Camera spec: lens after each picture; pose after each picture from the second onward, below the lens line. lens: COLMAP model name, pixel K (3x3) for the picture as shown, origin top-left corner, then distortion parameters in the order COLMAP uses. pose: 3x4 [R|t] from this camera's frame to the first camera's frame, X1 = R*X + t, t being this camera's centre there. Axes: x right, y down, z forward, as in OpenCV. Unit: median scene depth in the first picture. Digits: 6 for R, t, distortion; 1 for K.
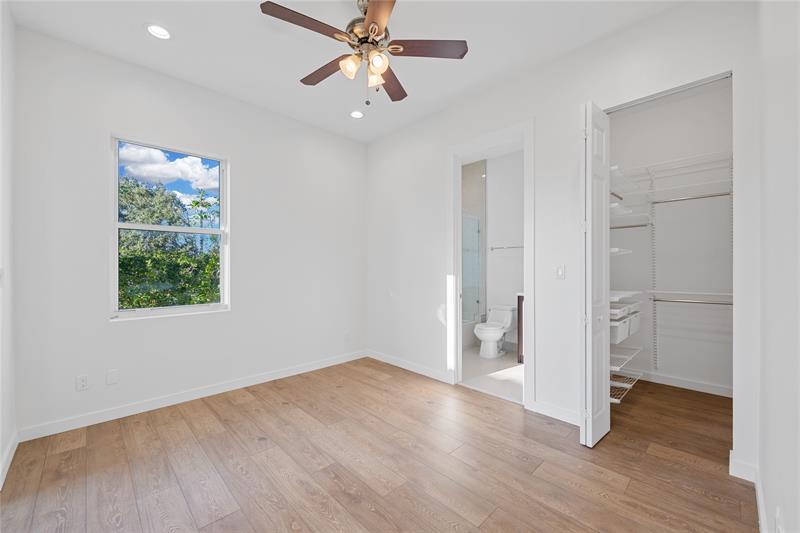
lens RADIAL K [[318.6, 0, 404.4], [0, 318.6, 269.6], [0, 0, 1]] dist [0.000749, -0.003760]
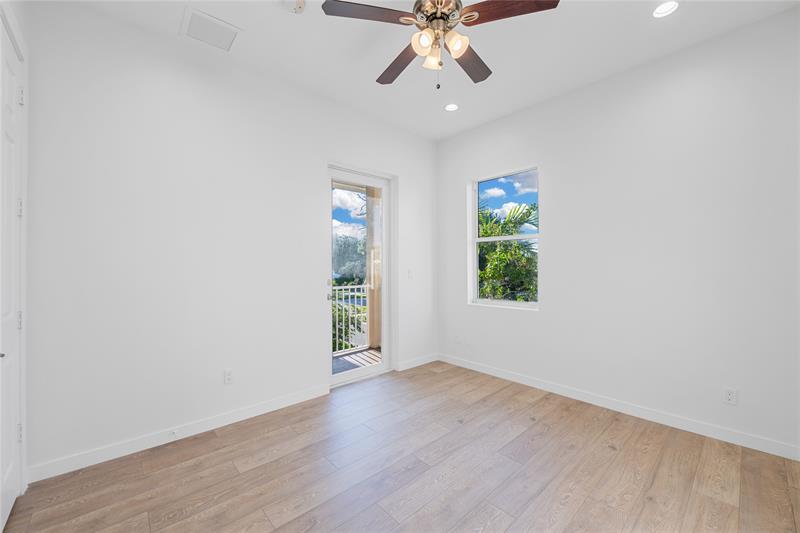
lens RADIAL K [[318.6, 0, 404.4], [0, 318.6, 269.6], [0, 0, 1]] dist [0.000749, -0.003760]
pose [[-0.026309, 0.013101, -0.999568, 0.572097], [-0.006949, 0.999888, 0.013288, -0.016562], [0.999630, 0.007295, -0.026215, 0.695168]]
